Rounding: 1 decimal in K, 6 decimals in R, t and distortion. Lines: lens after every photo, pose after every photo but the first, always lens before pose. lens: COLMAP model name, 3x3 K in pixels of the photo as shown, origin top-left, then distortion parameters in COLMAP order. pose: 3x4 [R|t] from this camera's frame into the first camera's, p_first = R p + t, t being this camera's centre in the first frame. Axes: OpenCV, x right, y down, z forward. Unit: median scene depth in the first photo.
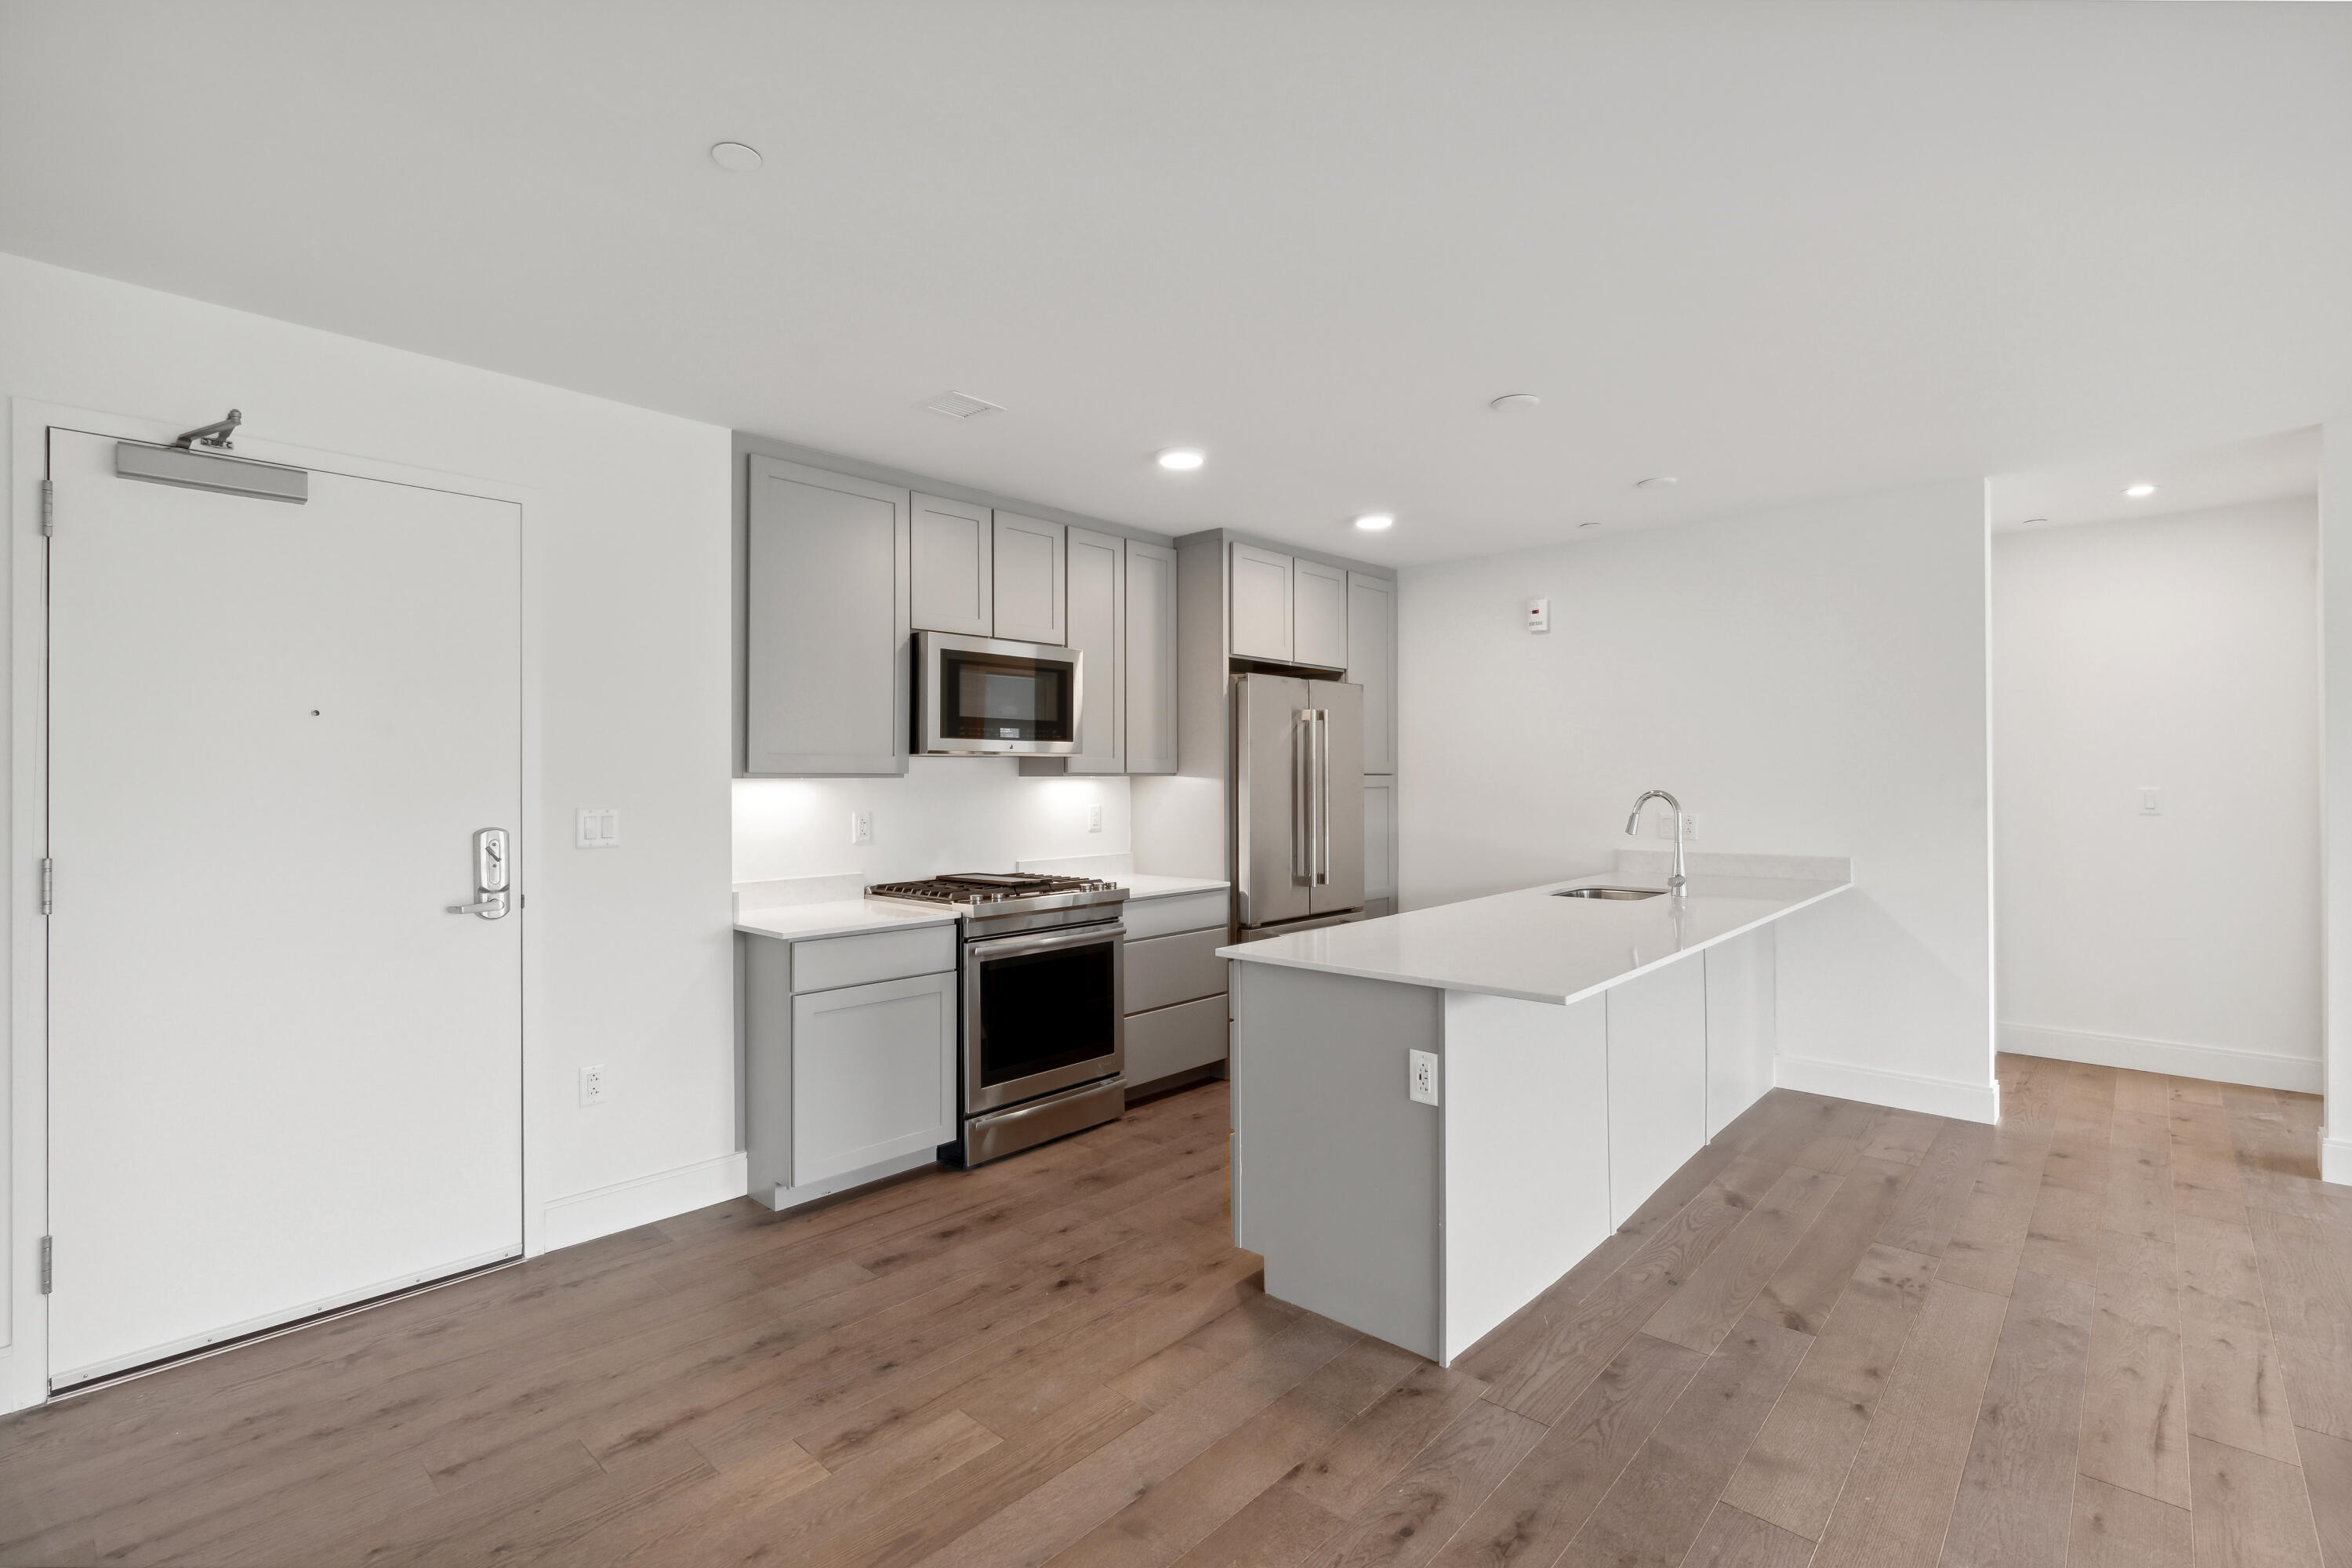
lens RADIAL K [[1065.1, 0, 1173.1], [0, 1065.1, 780.1], [0, 0, 1]] dist [-0.001510, 0.000107]
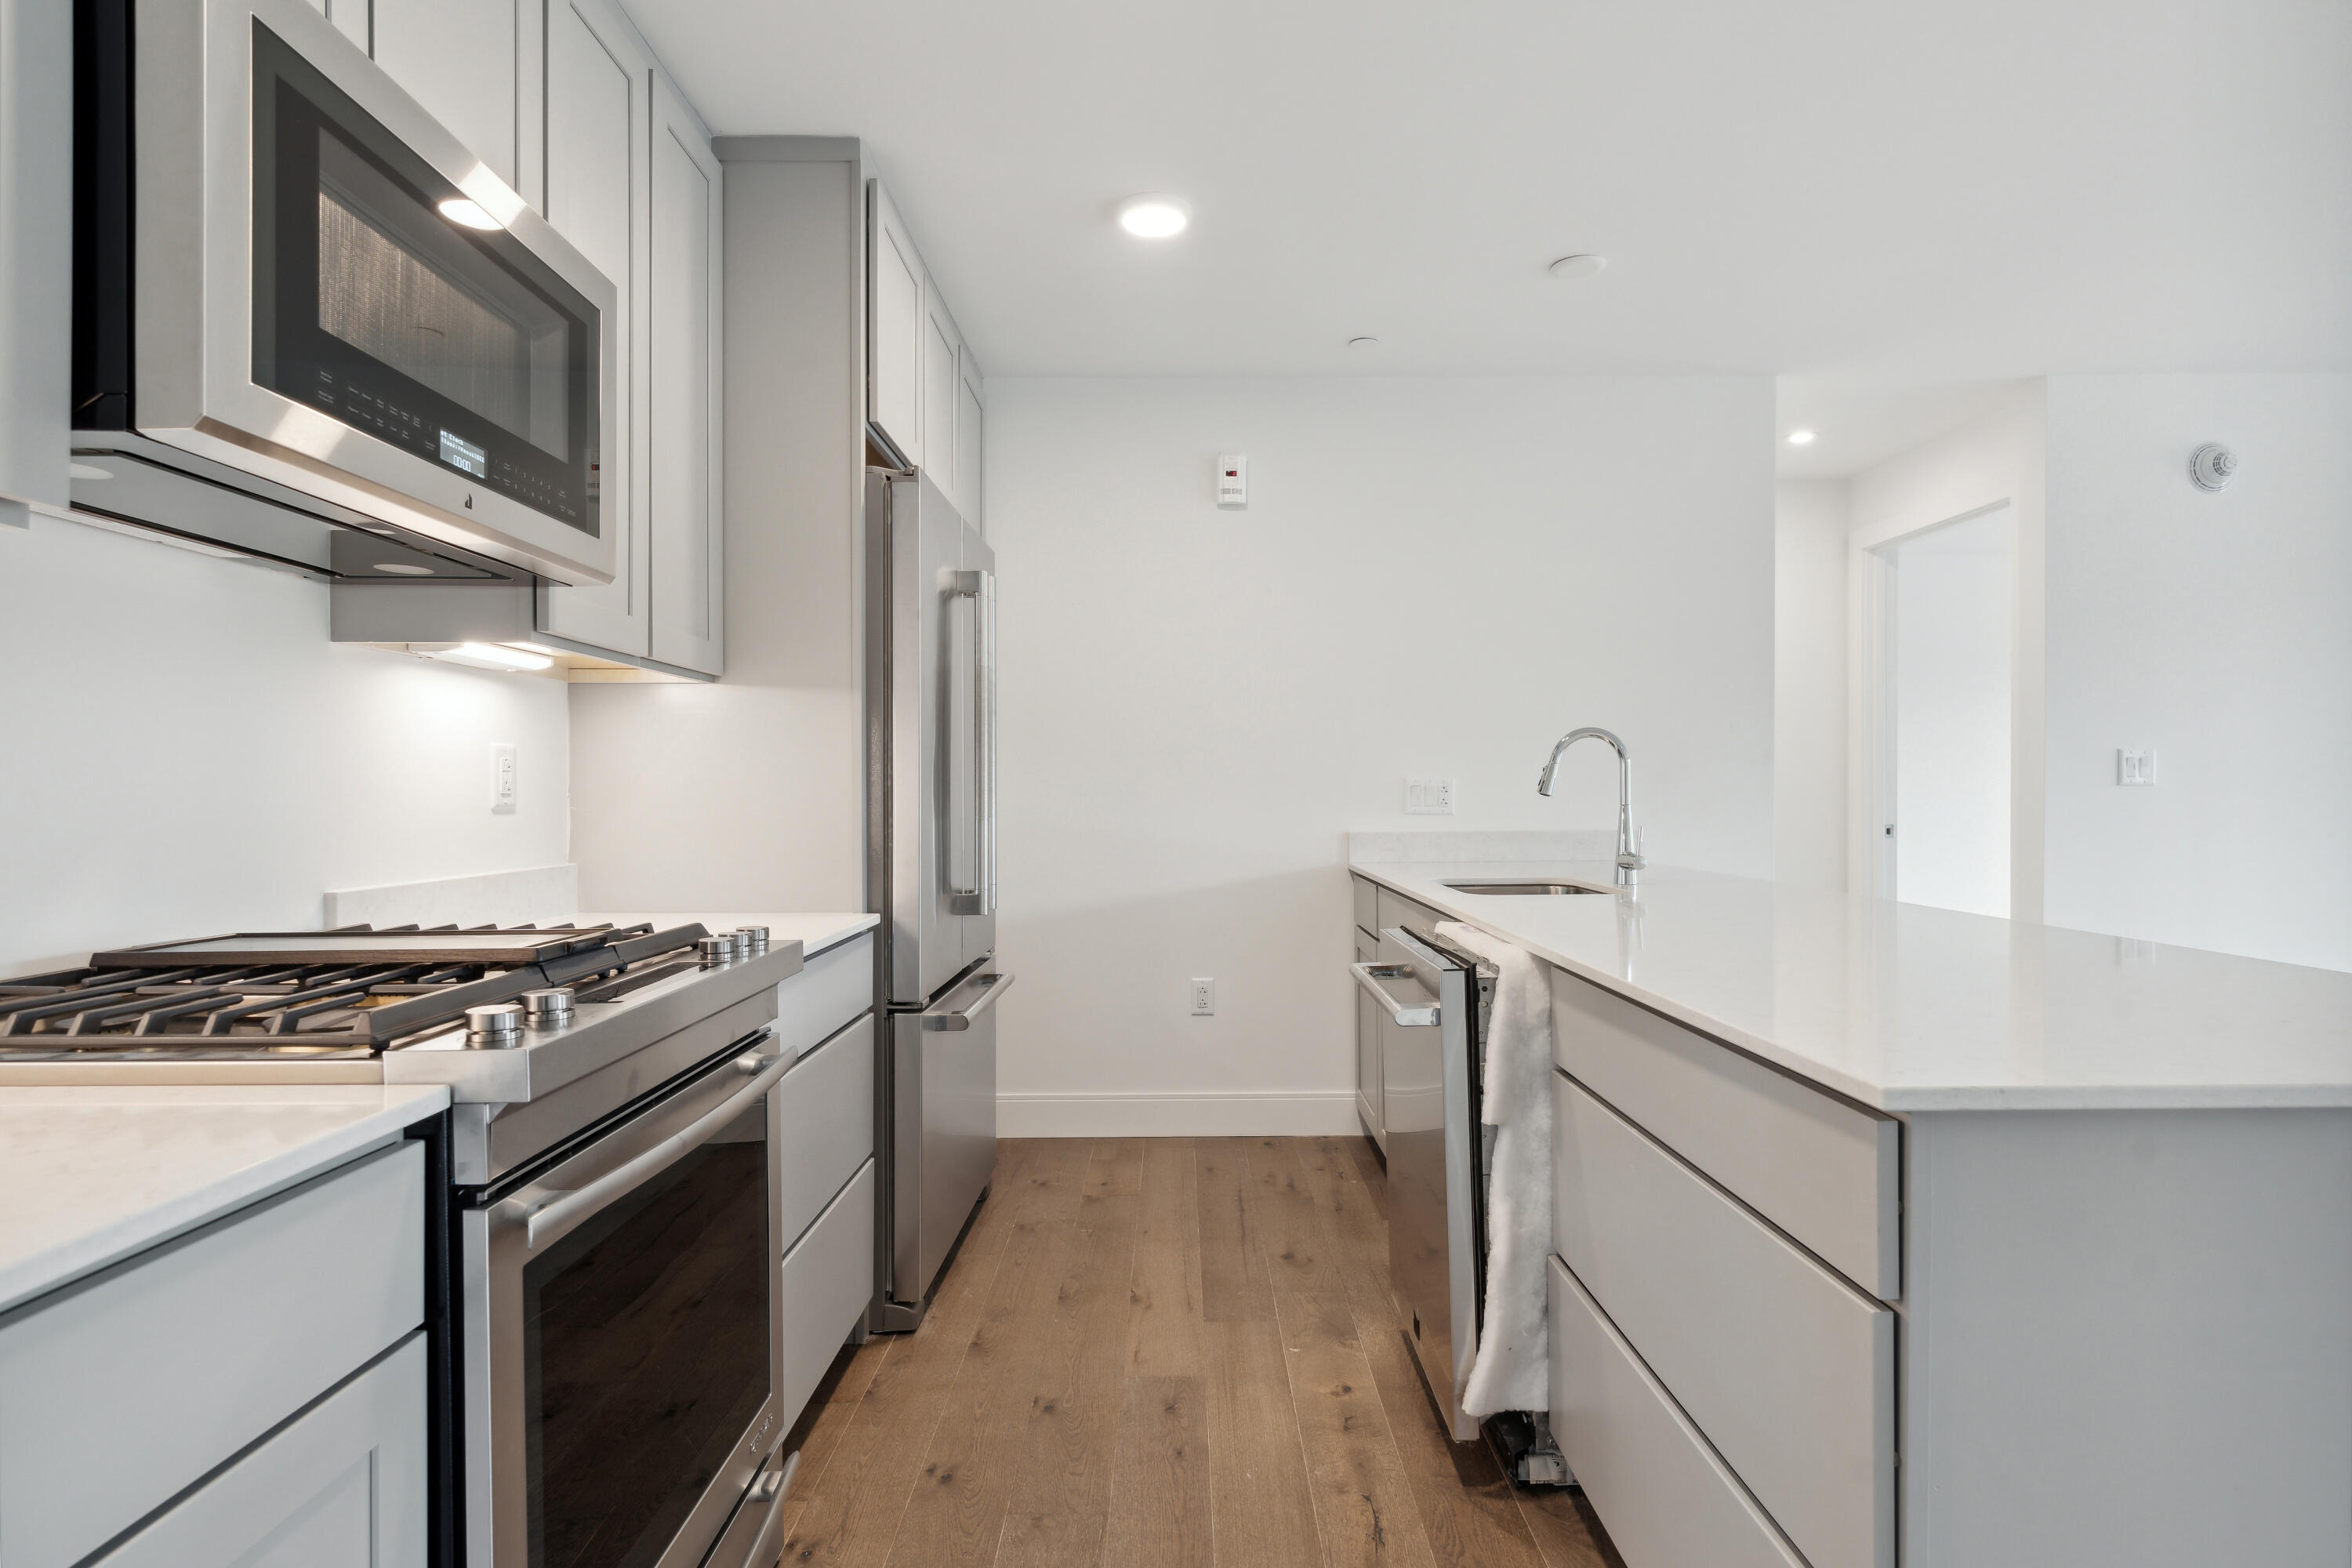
lens RADIAL K [[1206.3, 0, 1176.3], [0, 1206.3, 791.6], [0, 0, 1]] dist [-0.000570, 0.000632]
pose [[0.730721, 0.004825, 0.682659, -0.233373], [-0.001953, 0.999986, -0.004978, 0.050776], [-0.682673, 0.002304, 0.730720, 0.601832]]
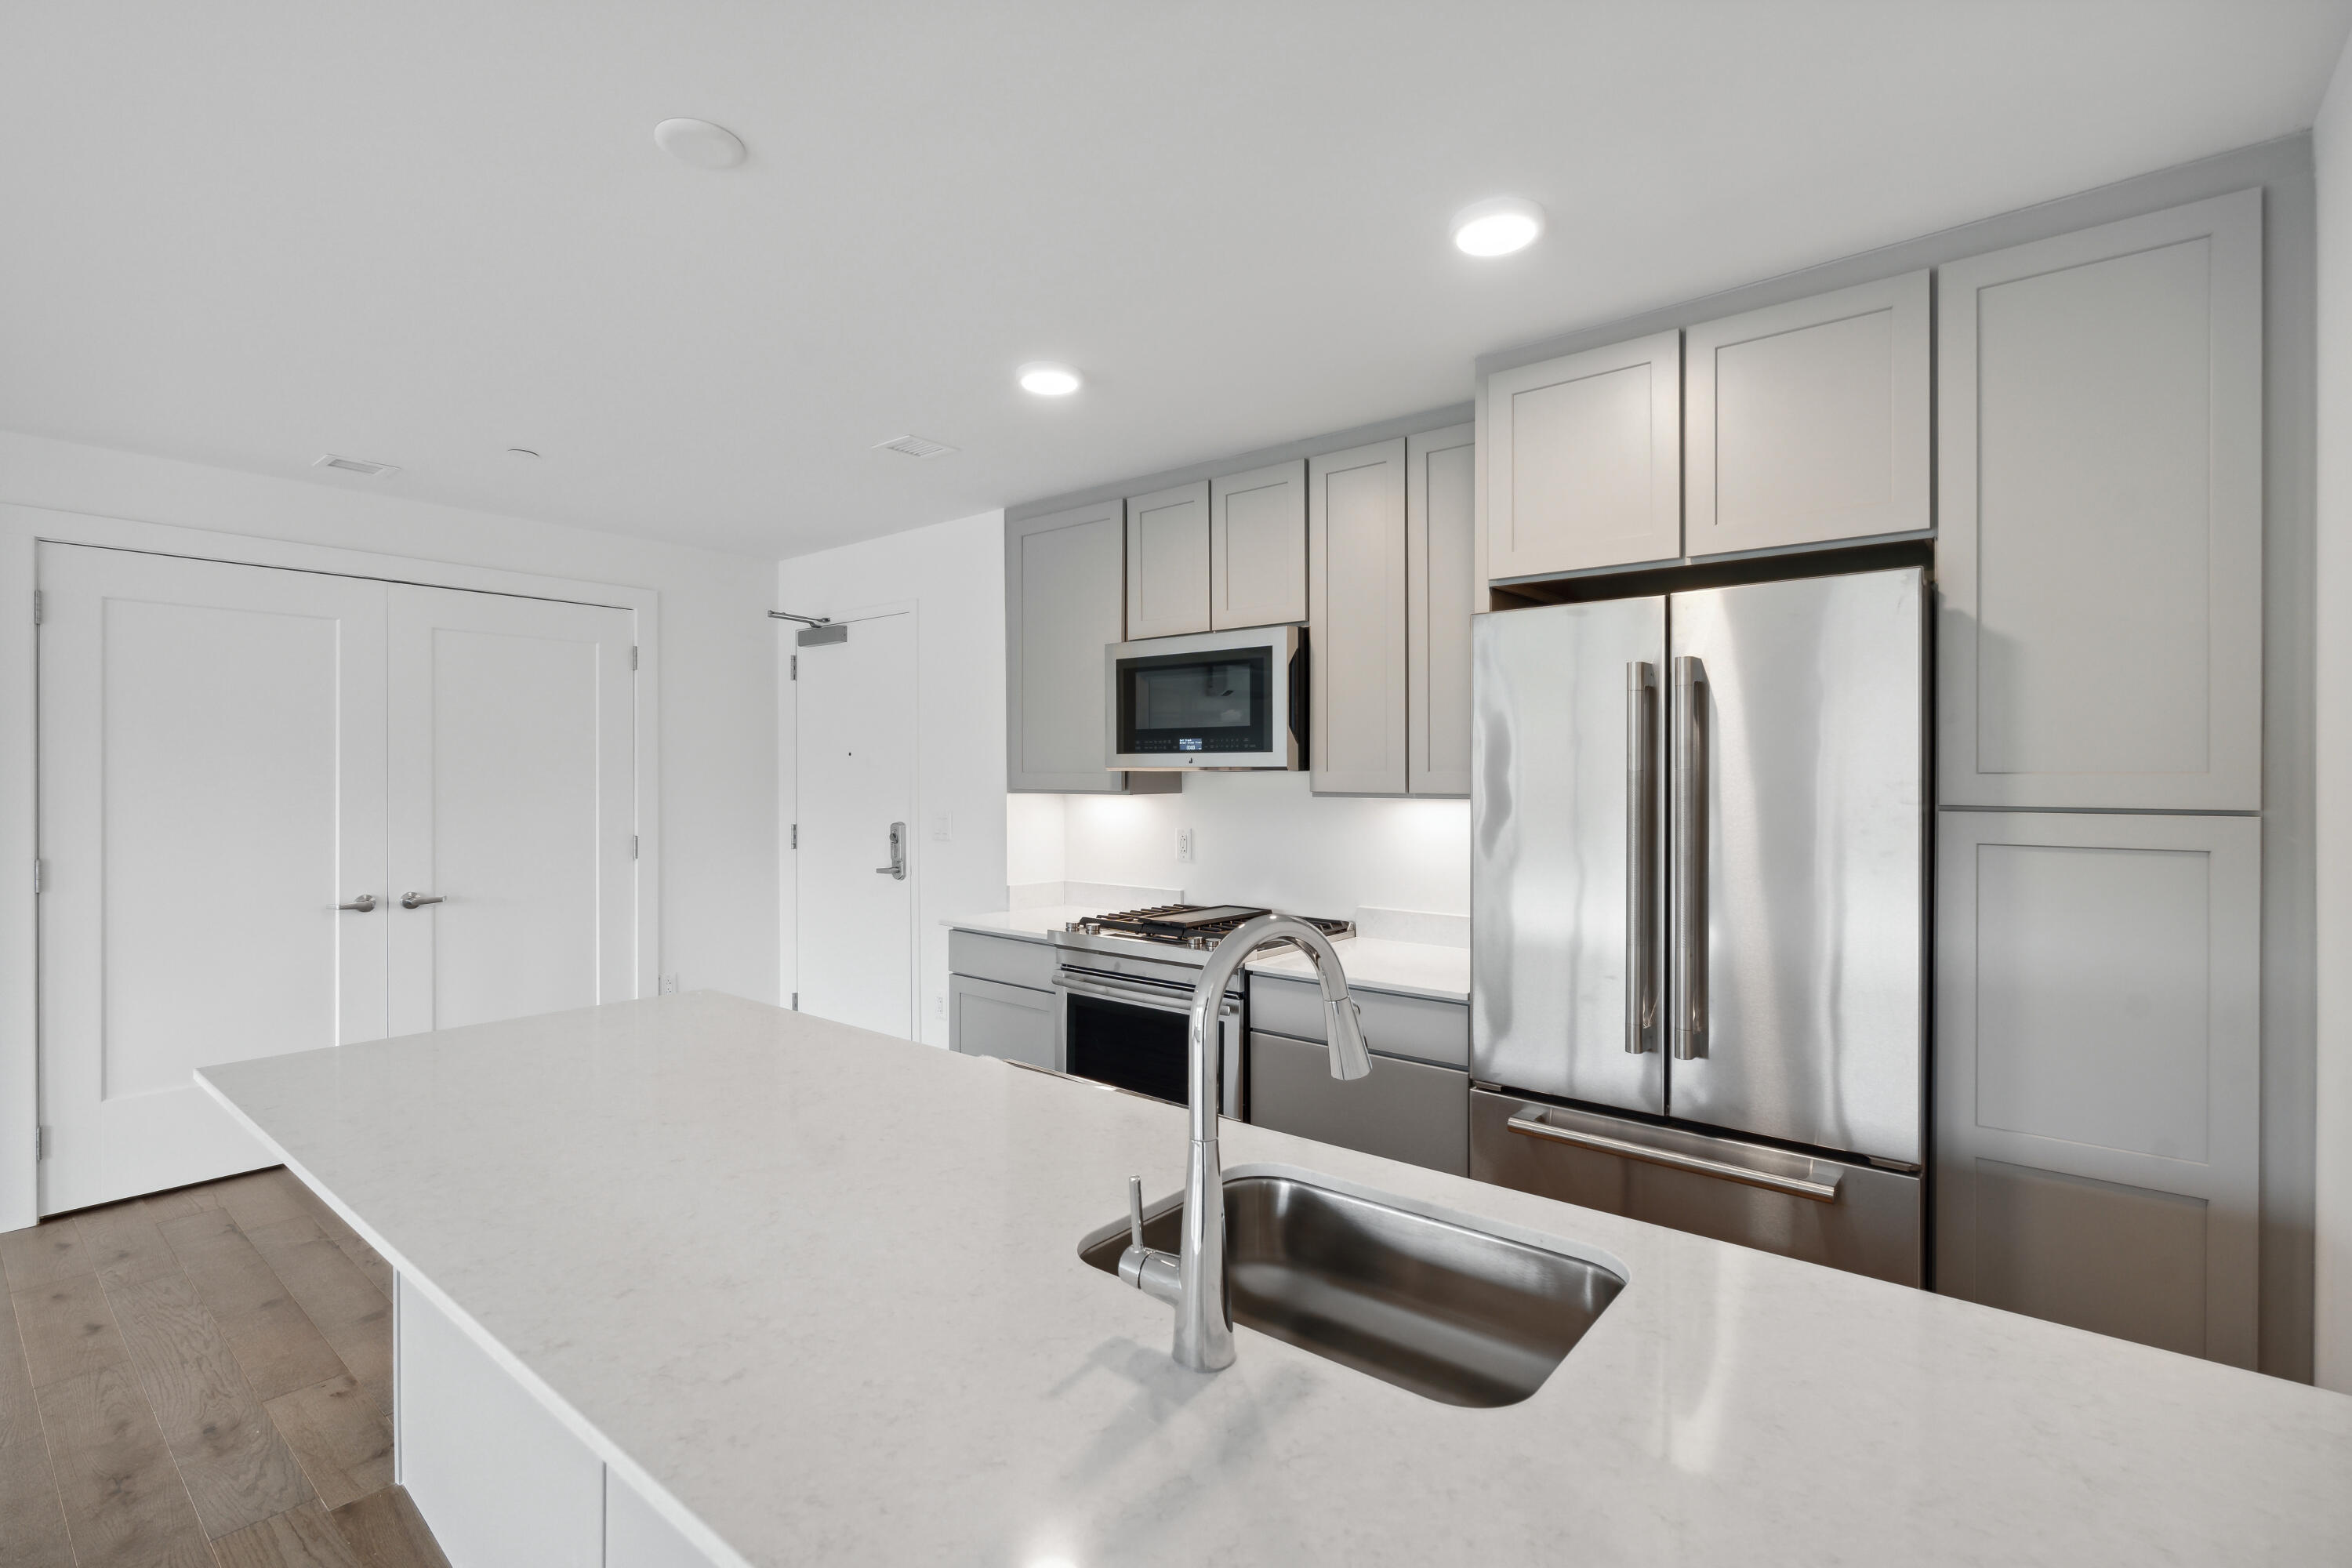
lens RADIAL K [[1065.1, 0, 1179.4], [0, 1065.1, 785.1], [0, 0, 1]] dist [-0.001510, 0.000107]
pose [[0.063619, 0.016007, -0.997846, 0.674839], [0.001156, 0.999870, 0.016113, -0.025199], [0.997974, -0.002178, 0.063593, 0.917588]]
